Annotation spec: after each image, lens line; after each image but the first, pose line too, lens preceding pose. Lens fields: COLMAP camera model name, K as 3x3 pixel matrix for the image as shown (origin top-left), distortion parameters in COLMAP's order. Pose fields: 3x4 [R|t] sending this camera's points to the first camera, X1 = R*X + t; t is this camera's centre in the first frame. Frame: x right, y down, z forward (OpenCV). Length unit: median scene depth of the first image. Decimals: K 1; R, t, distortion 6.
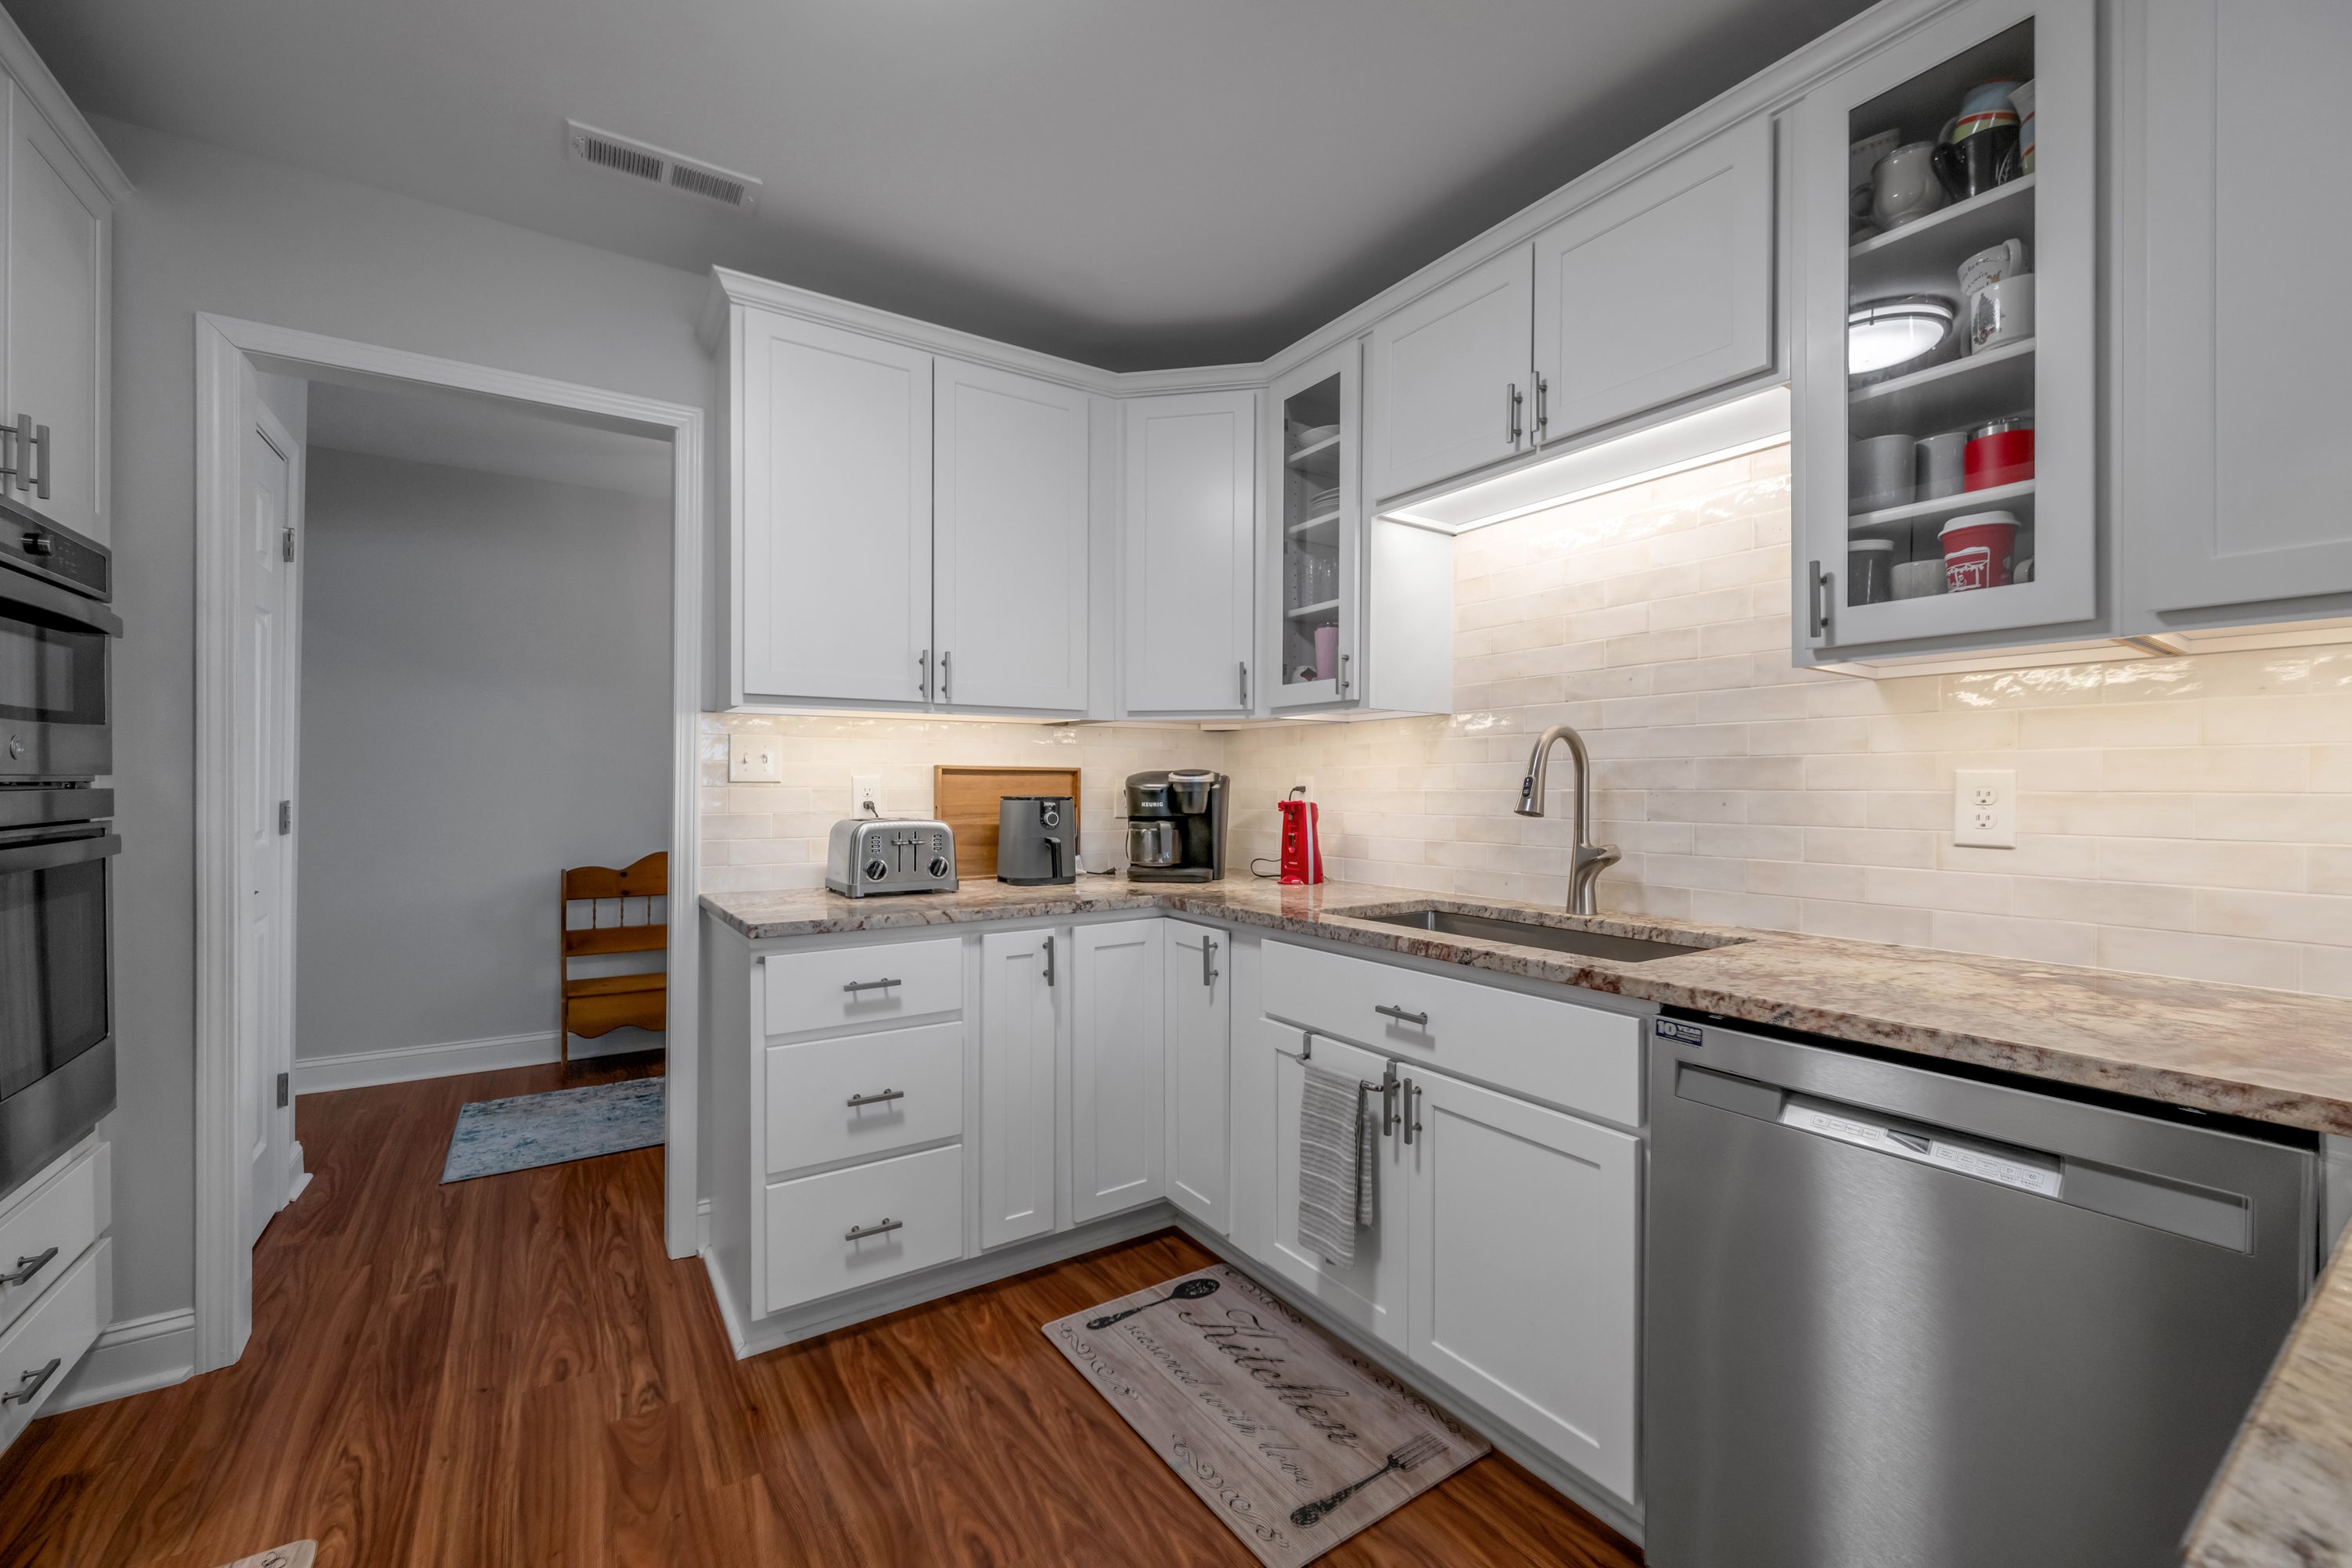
lens RADIAL K [[953.5, 0, 1175.9], [0, 953.5, 788.1], [0, 0, 1]] dist [-0.003030, -0.000276]
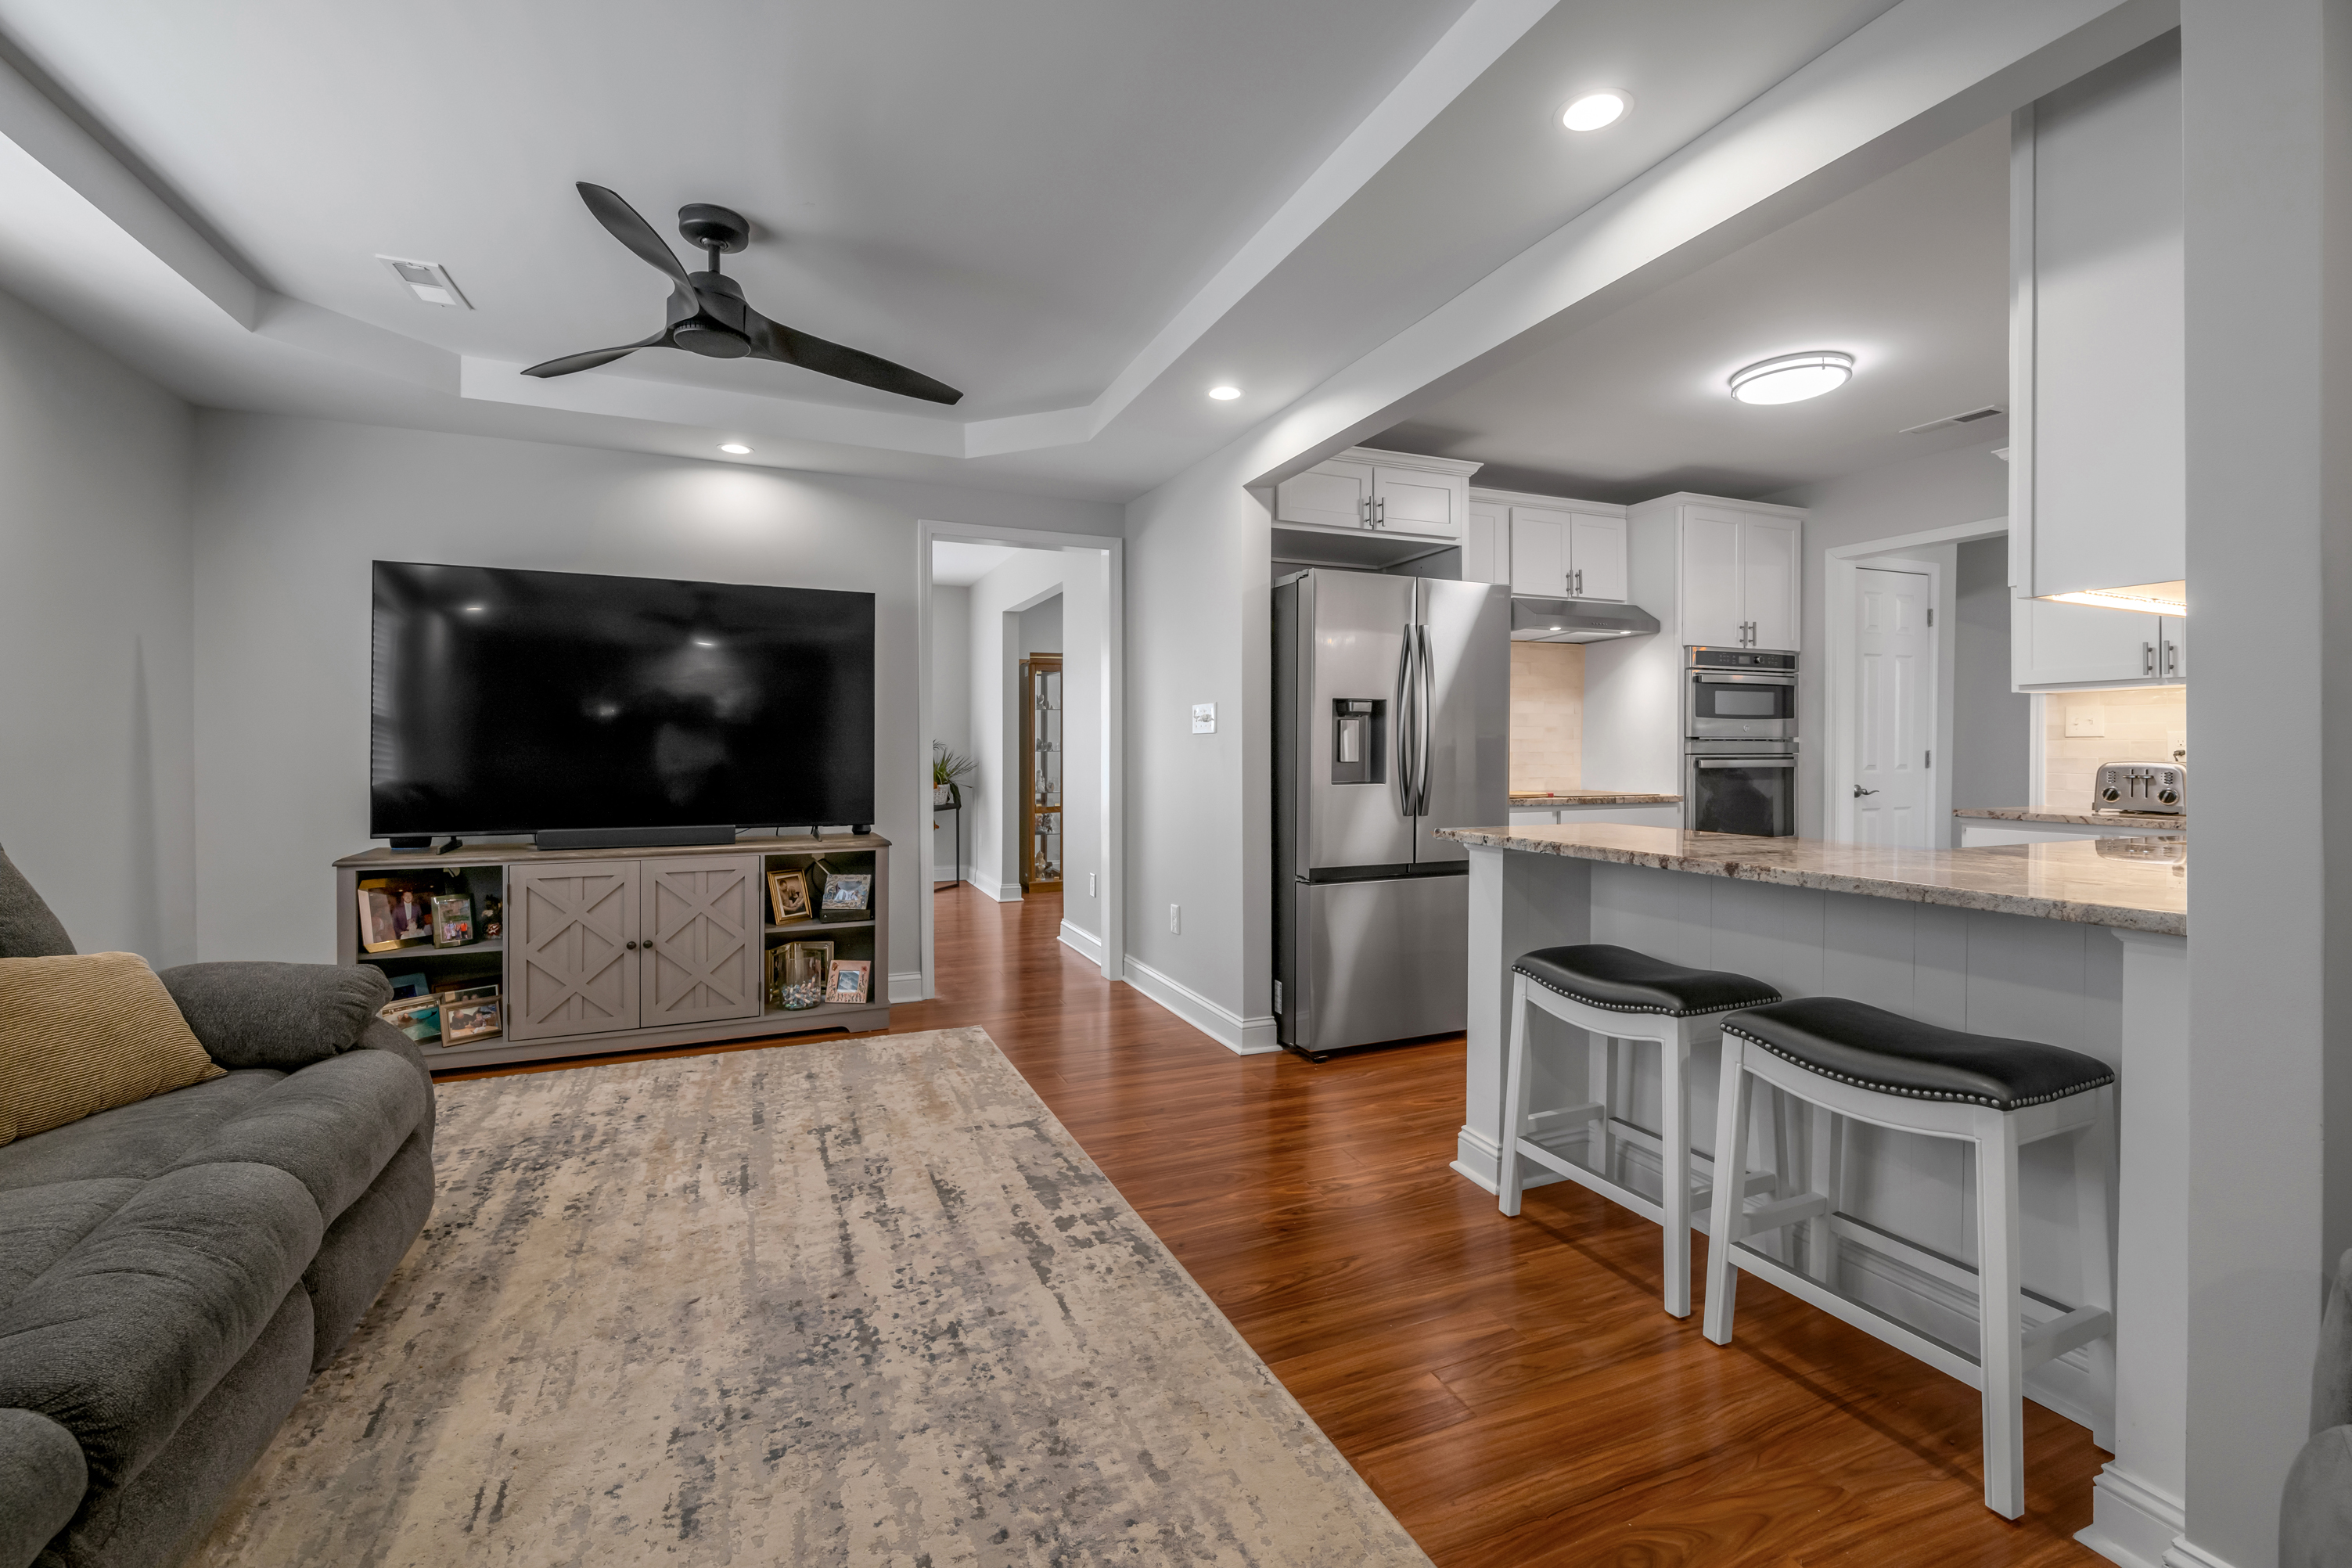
lens RADIAL K [[988.4, 0, 1175.6], [0, 988.4, 753.8], [0, 0, 1]] dist [-0.002033, -0.000990]
pose [[-0.182020, 0.000231, -0.983295, 1.634699], [-0.008969, 0.999958, 0.001895, 0.037019], [0.983254, 0.009164, -0.182010, -0.178072]]
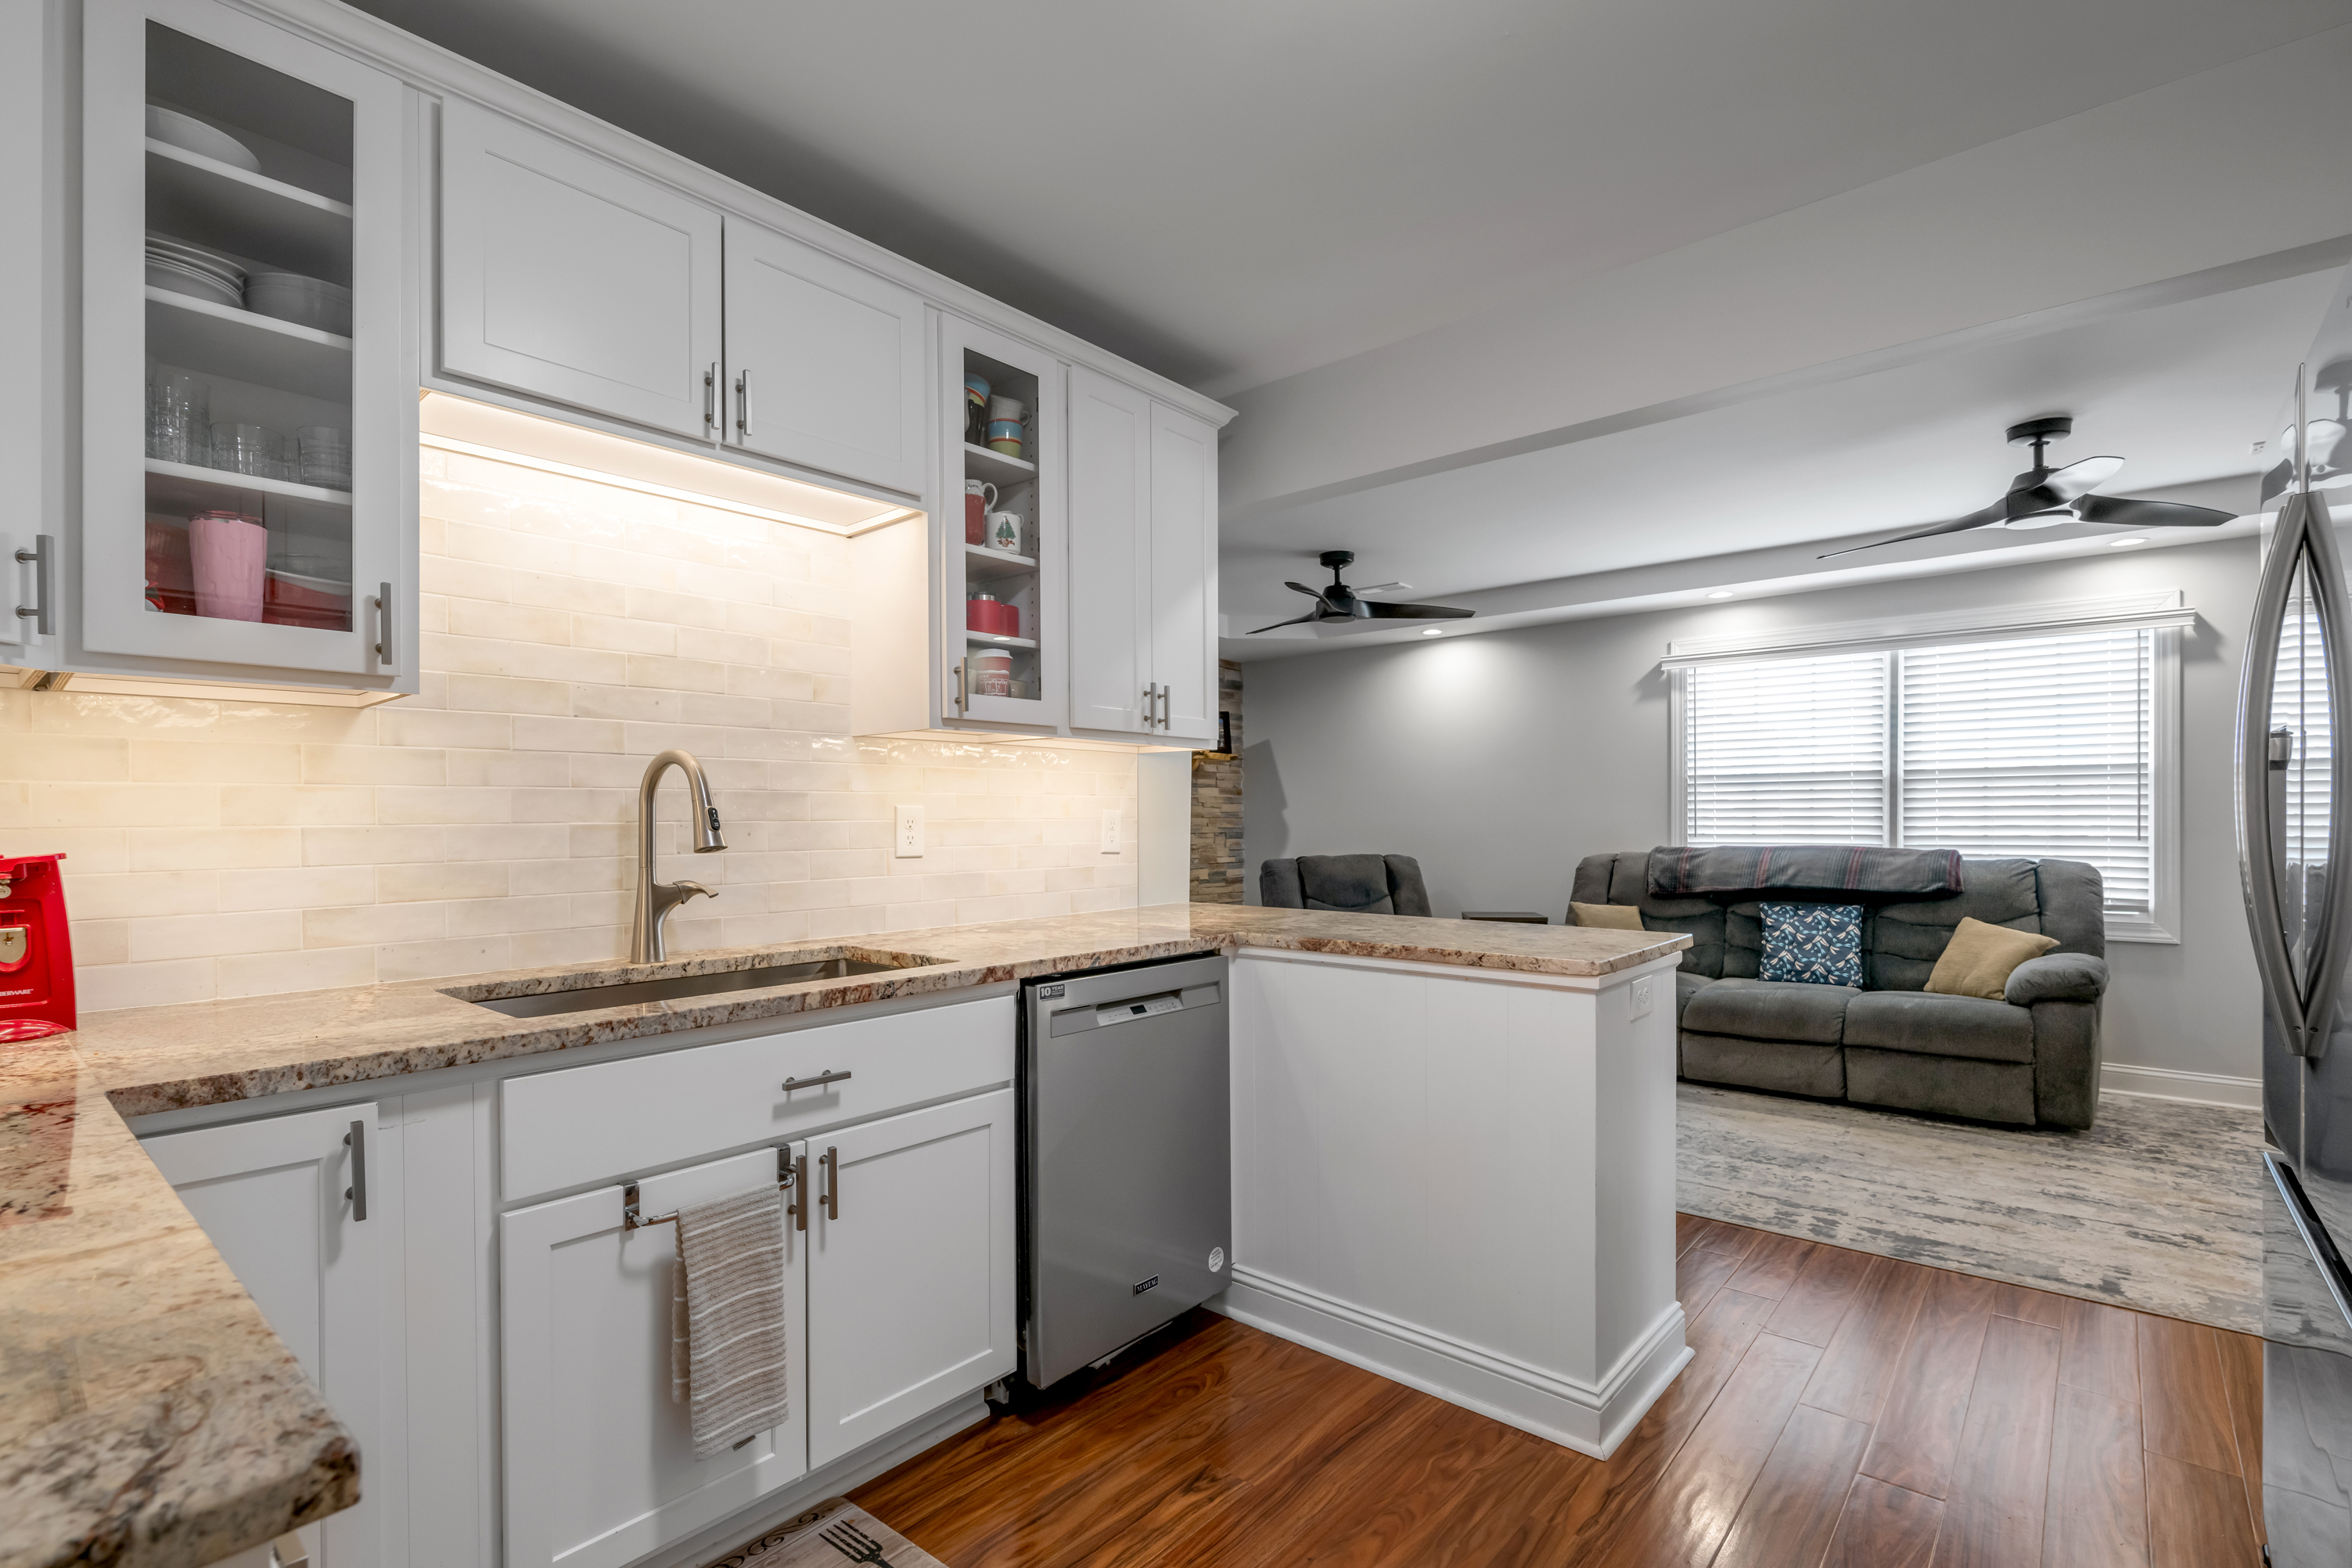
lens RADIAL K [[1082.4, 0, 1171.9], [0, 1082.4, 827.2], [0, 0, 1]] dist [-0.002684, -0.000697]
pose [[-0.266501, -0.011889, 0.963761, -0.665821], [0.005333, 0.999890, 0.013810, -0.005164], [-0.963820, 0.008820, -0.266408, 0.787542]]
